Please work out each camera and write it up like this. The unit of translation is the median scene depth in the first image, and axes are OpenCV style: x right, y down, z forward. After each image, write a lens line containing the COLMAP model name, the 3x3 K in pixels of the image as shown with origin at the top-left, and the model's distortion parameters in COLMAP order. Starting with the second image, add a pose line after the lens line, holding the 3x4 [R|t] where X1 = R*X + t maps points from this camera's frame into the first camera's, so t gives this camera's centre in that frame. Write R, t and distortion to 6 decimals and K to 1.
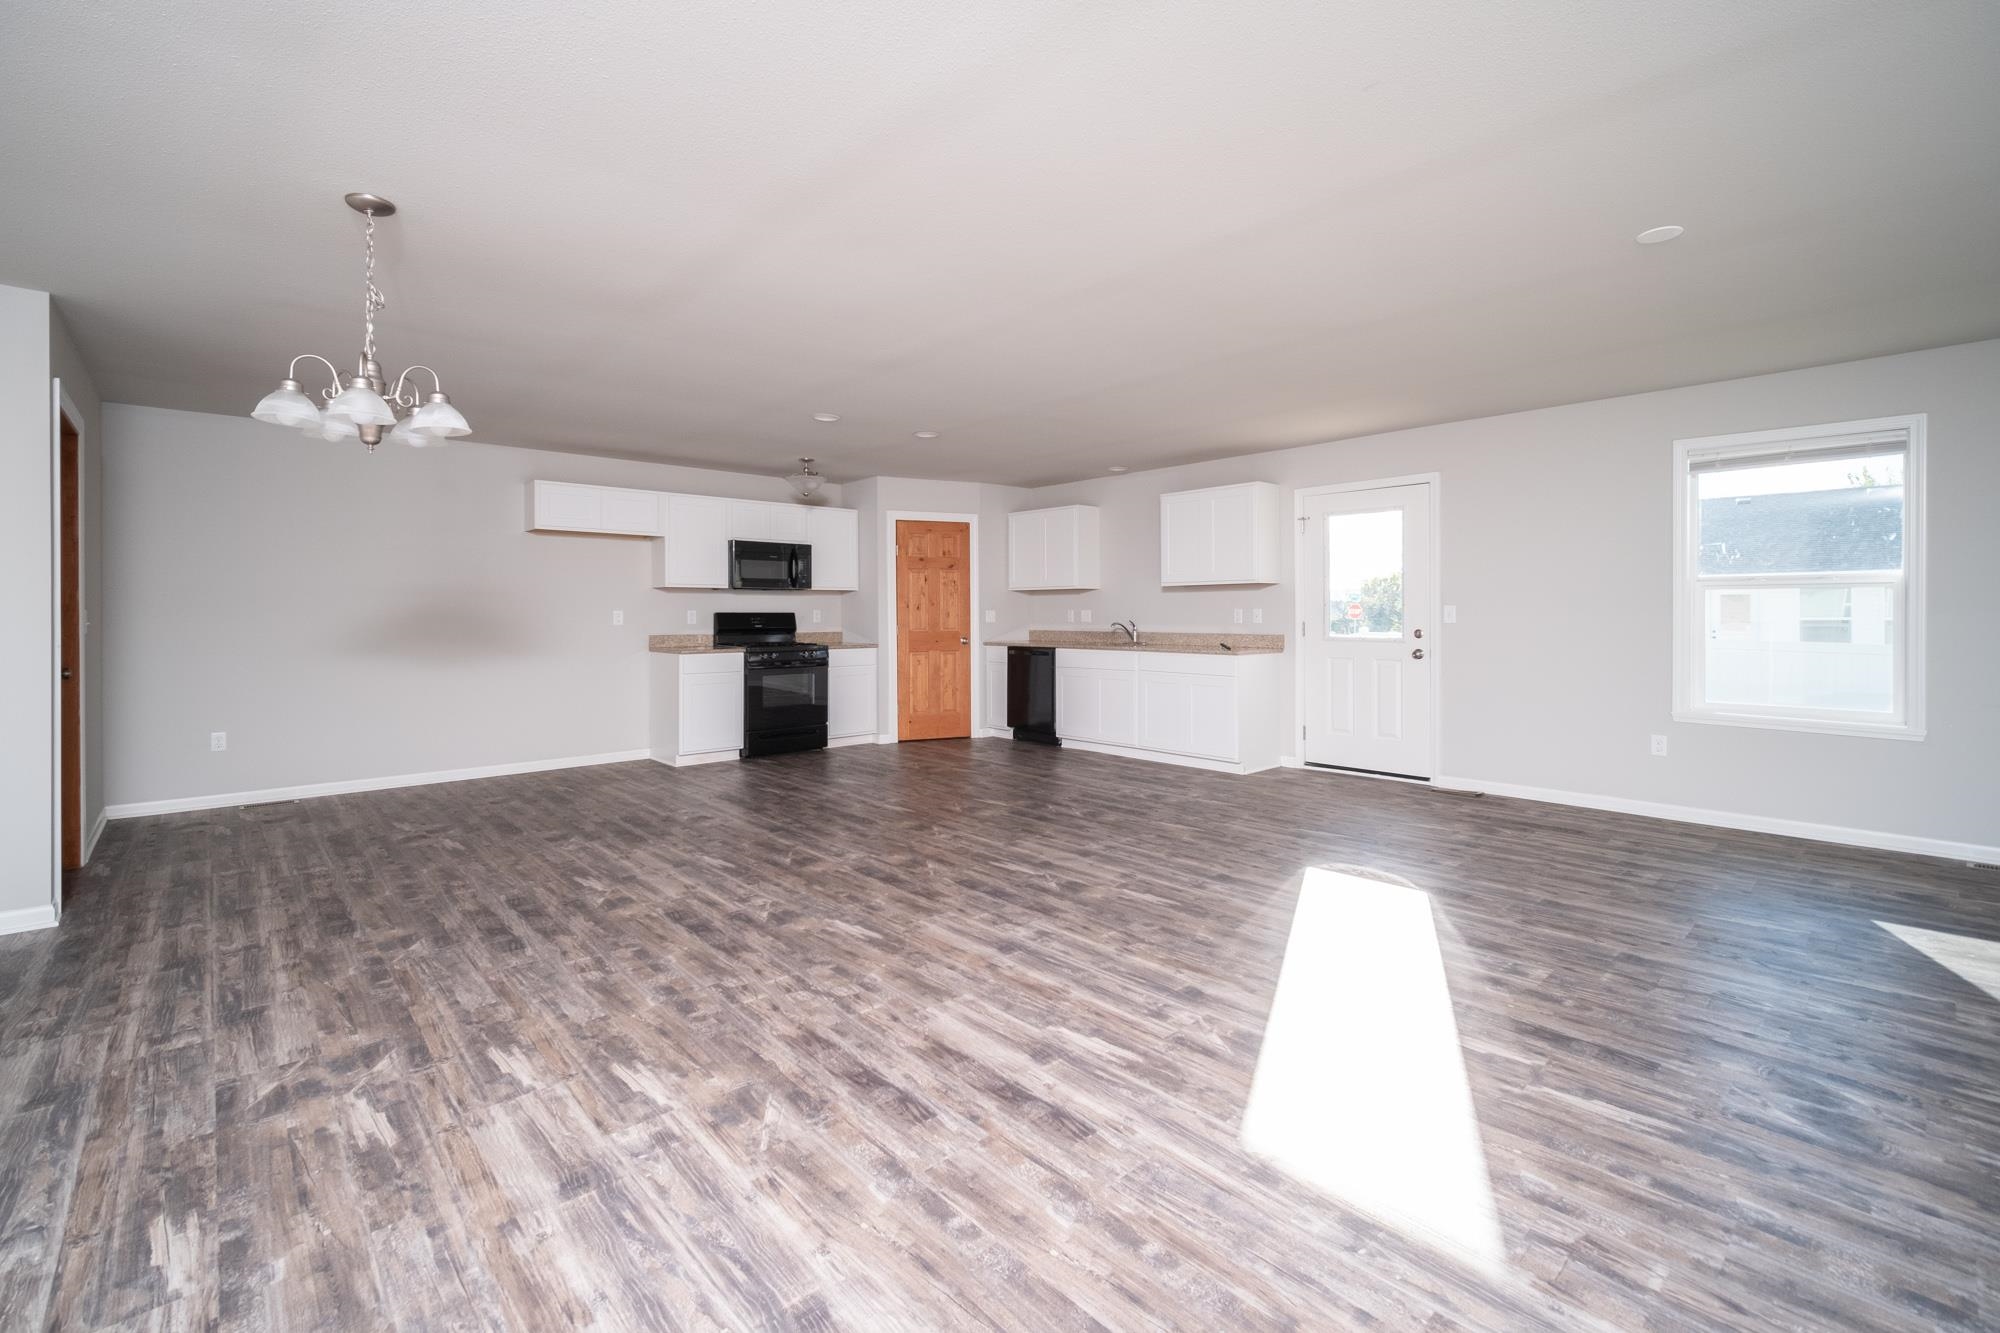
lens RADIAL K [[864.2, 0, 998.3], [0, 864.2, 611.7], [0, 0, 1]] dist [0.000965, -0.000343]
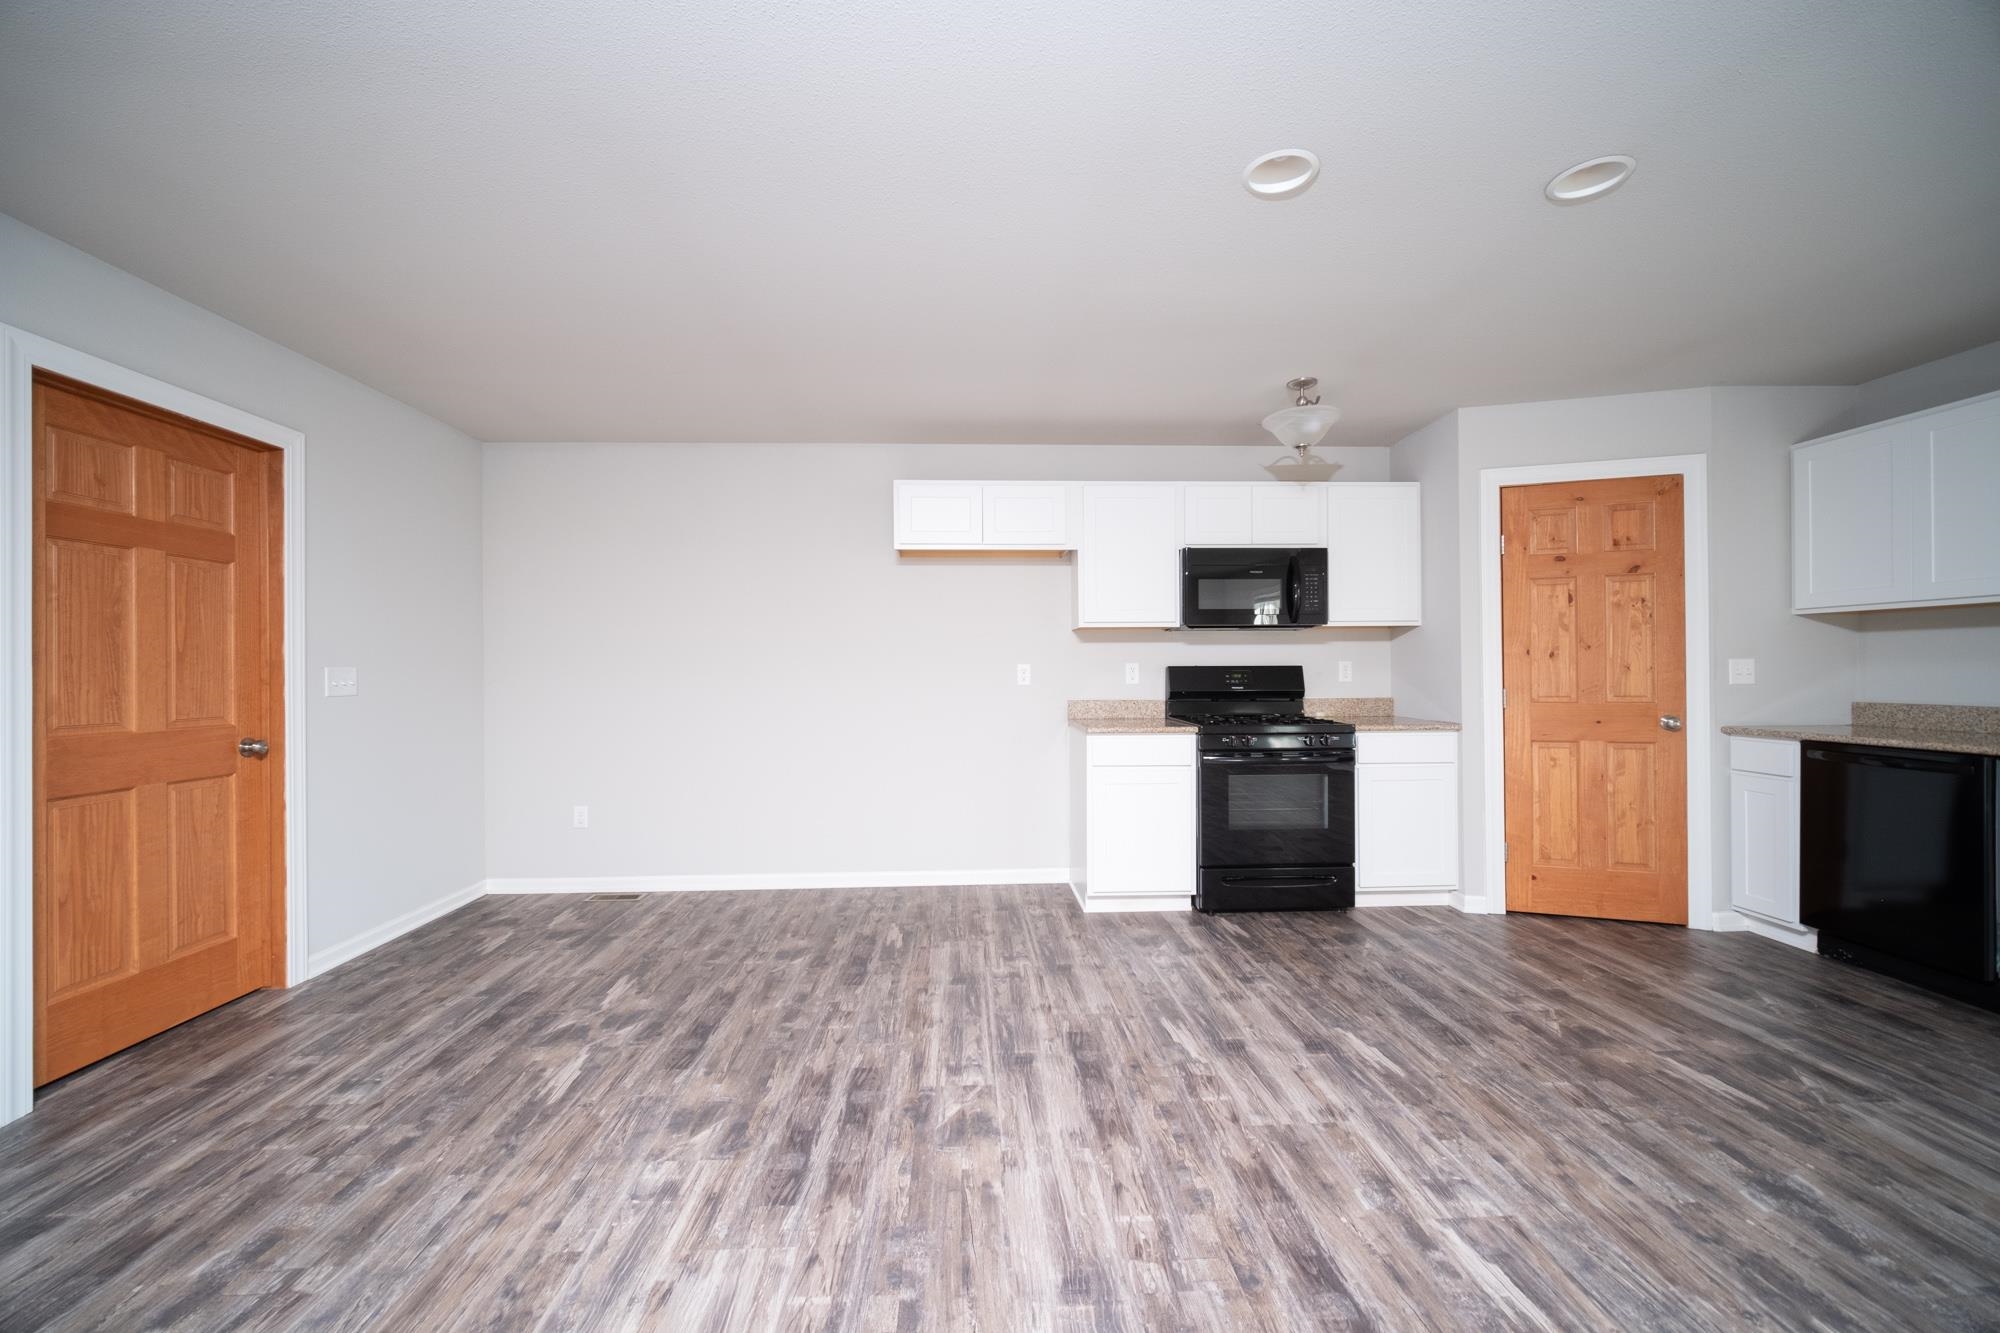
lens RADIAL K [[791.7, 0, 993.9], [0, 791.7, 671.1], [0, 0, 1]] dist [-0.003611, 0.000386]
pose [[0.767171, -0.000864, -0.641442, -0.101057], [0.005117, 0.999976, 0.004773, 0.002310], [0.641422, -0.006944, 0.767157, 0.941813]]
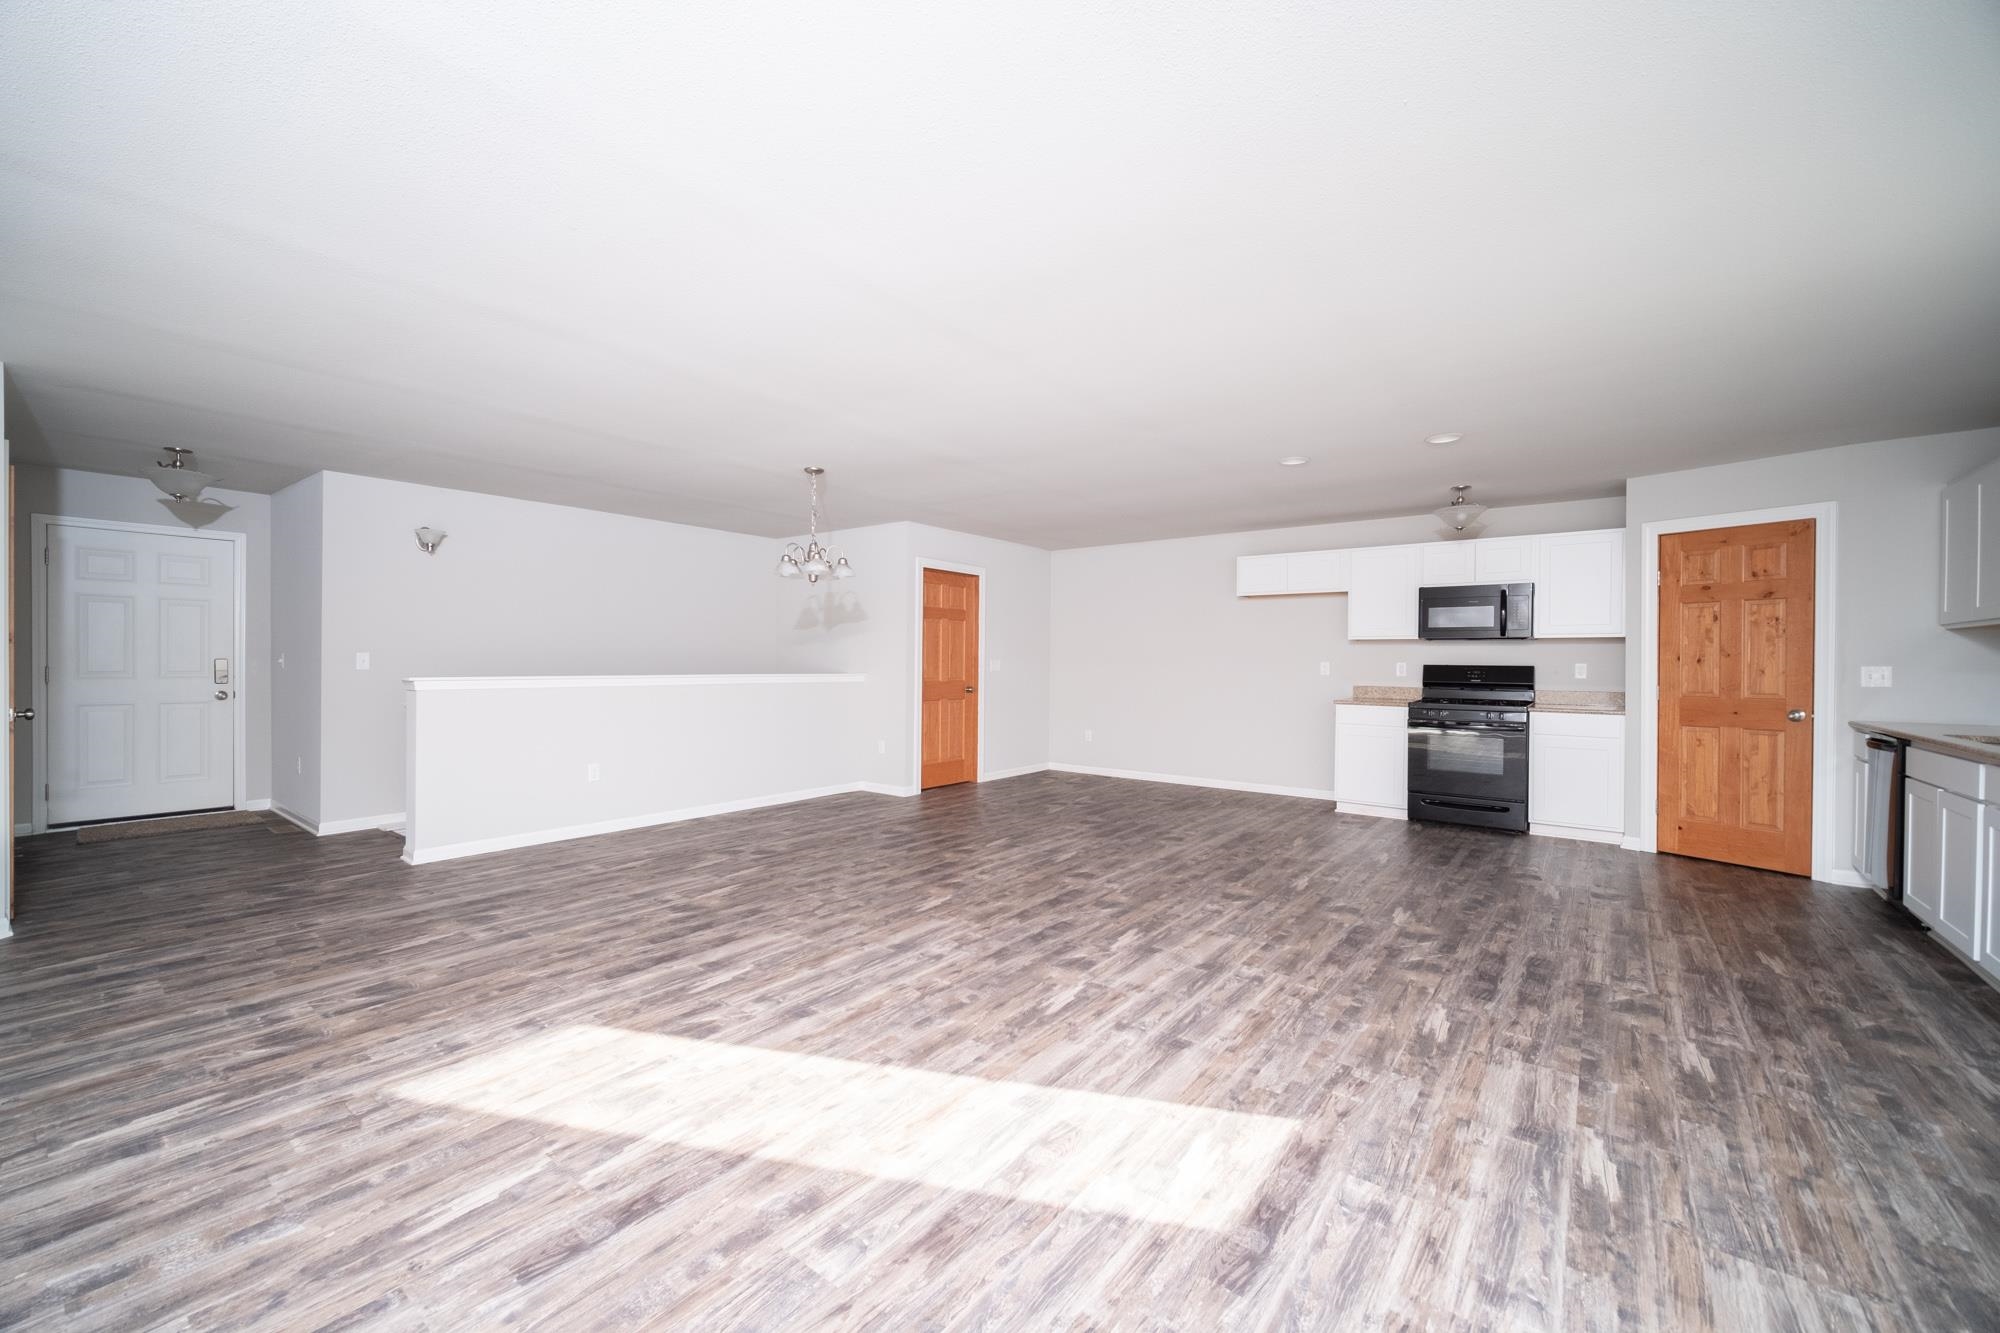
lens RADIAL K [[791.7, 0, 993.9], [0, 791.7, 671.1], [0, 0, 1]] dist [-0.003611, 0.000386]
pose [[0.168697, 0.016236, -0.985534, 0.903455], [-0.007651, 0.999856, 0.015162, -0.003318], [0.985638, 0.004983, 0.168797, 0.780312]]
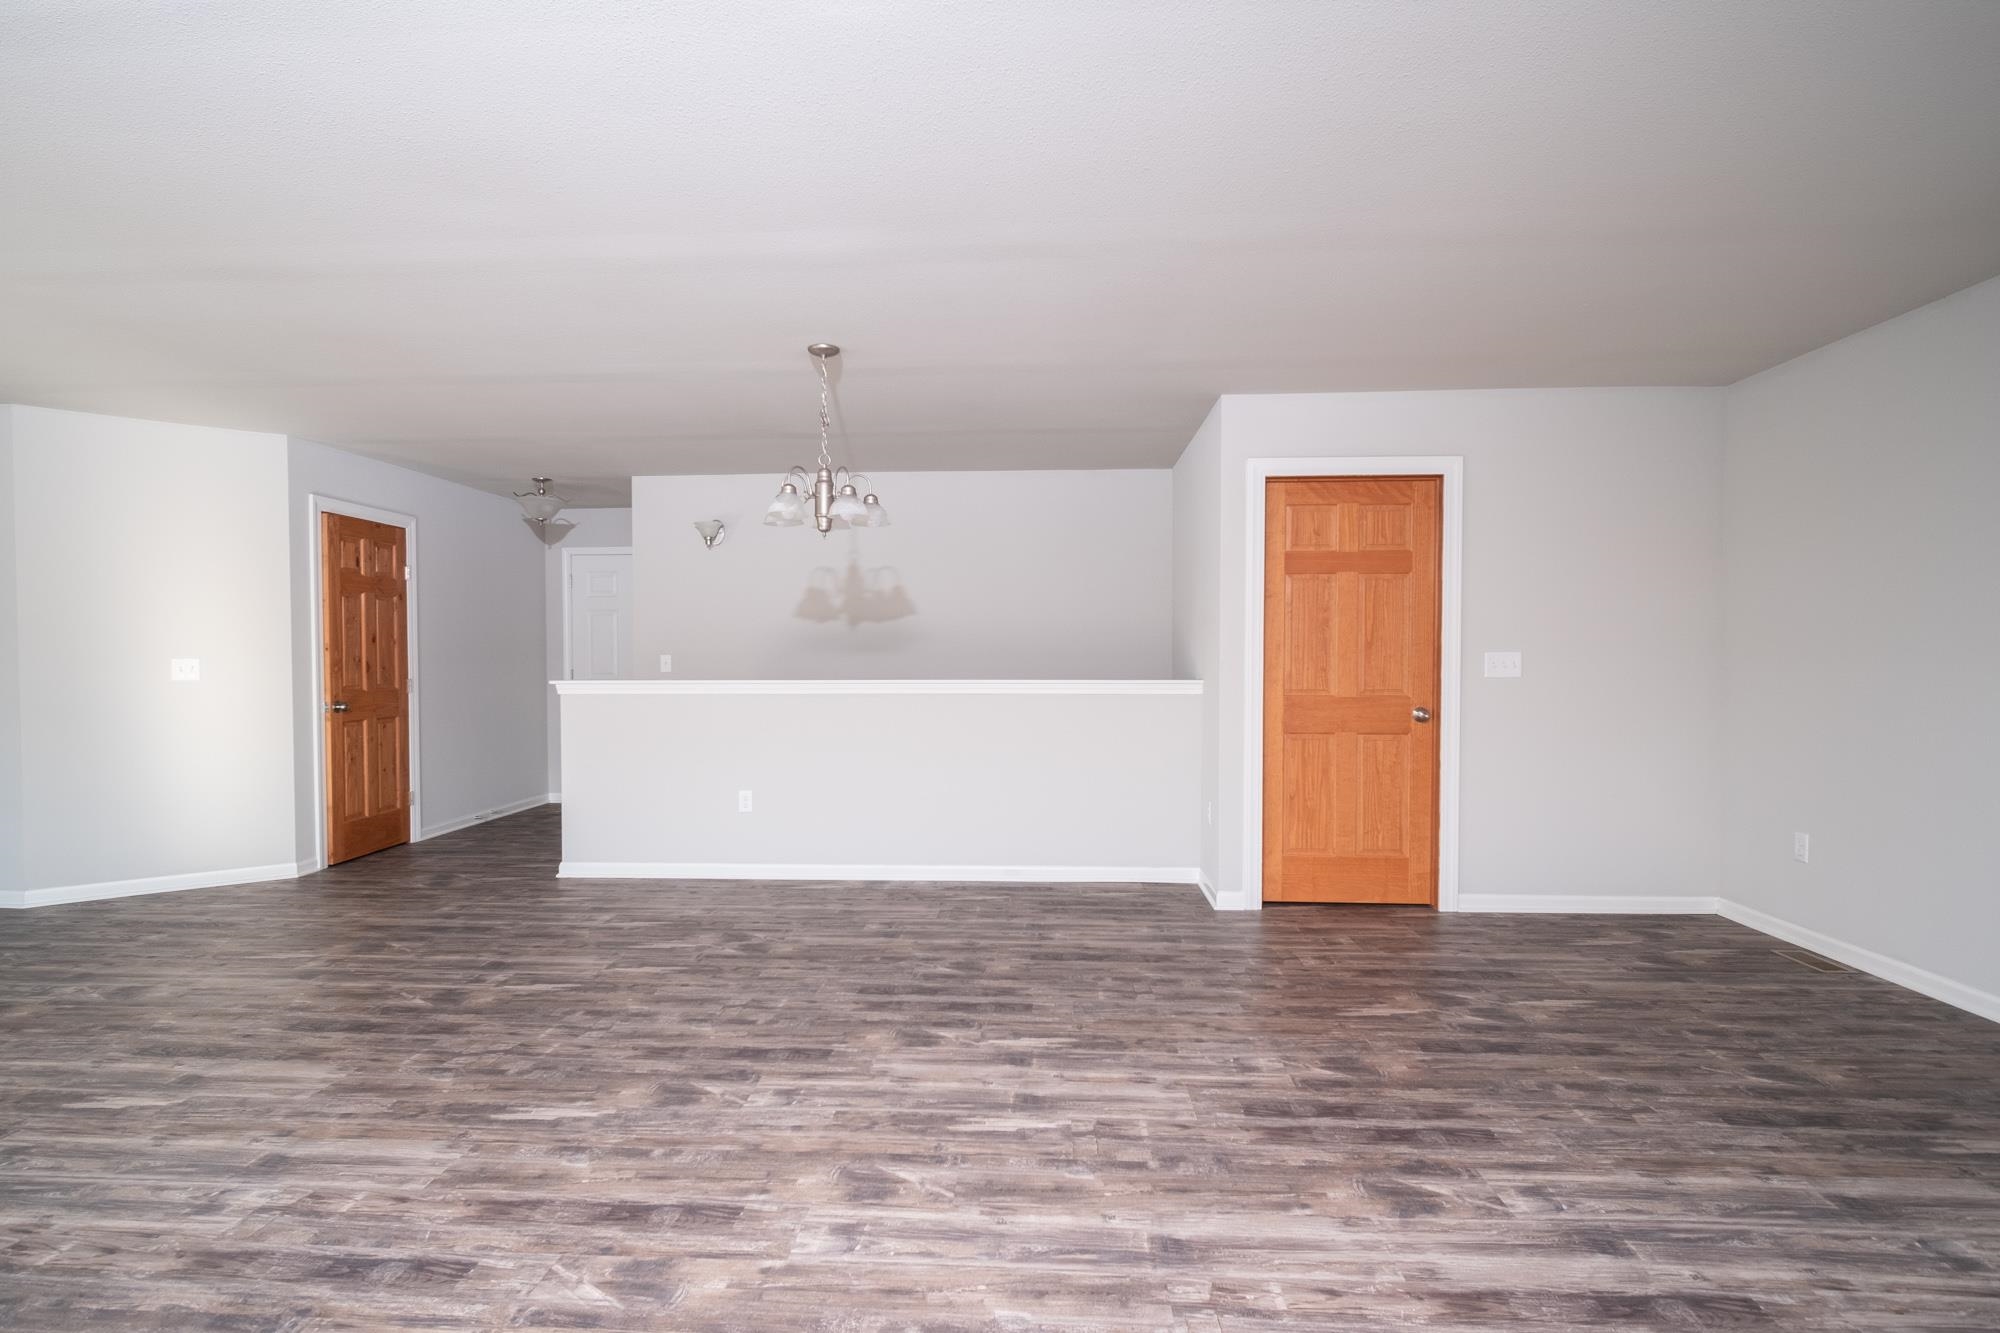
lens RADIAL K [[1009.5, 0, 984.2], [0, 1009.5, 670.4], [0, 0, 1]] dist [0.002806, -0.002443]
pose [[-0.724957, 0.013136, -0.688669, 0.118904], [0.006172, 0.999902, 0.012575, 0.002100], [0.688767, 0.004866, -0.724967, 1.610611]]
